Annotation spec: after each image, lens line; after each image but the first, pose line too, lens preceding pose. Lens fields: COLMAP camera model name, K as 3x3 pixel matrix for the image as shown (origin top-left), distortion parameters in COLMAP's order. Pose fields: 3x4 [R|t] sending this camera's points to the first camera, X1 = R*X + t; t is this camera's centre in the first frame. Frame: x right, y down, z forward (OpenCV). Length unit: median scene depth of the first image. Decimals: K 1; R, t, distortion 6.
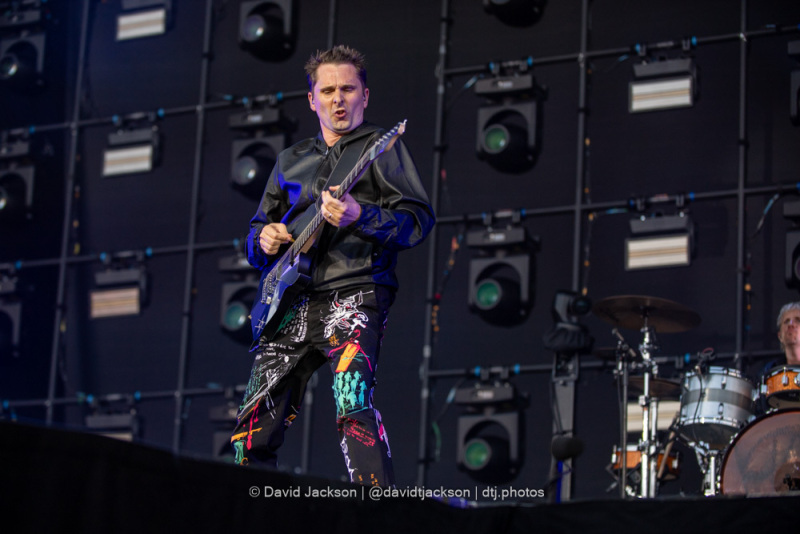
lens RADIAL K [[2278.5, 0, 401.1], [0, 2278.5, 269.2], [0, 0, 1]] dist [0.047713, 0.000000]
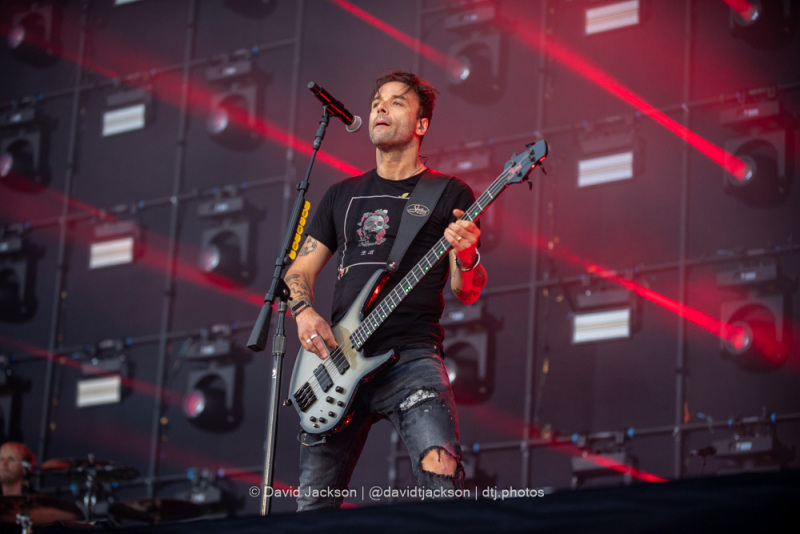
lens RADIAL K [[2489.2, 0, 399.9], [0, 2489.2, 265.2], [0, 0, 1]] dist [0.095262, 0.000000]
pose [[0.987910, -0.038998, -0.150042, 1.222605], [0.036617, 0.999156, -0.018600, -0.114033], [0.150641, 0.012881, 0.988505, -0.618946]]
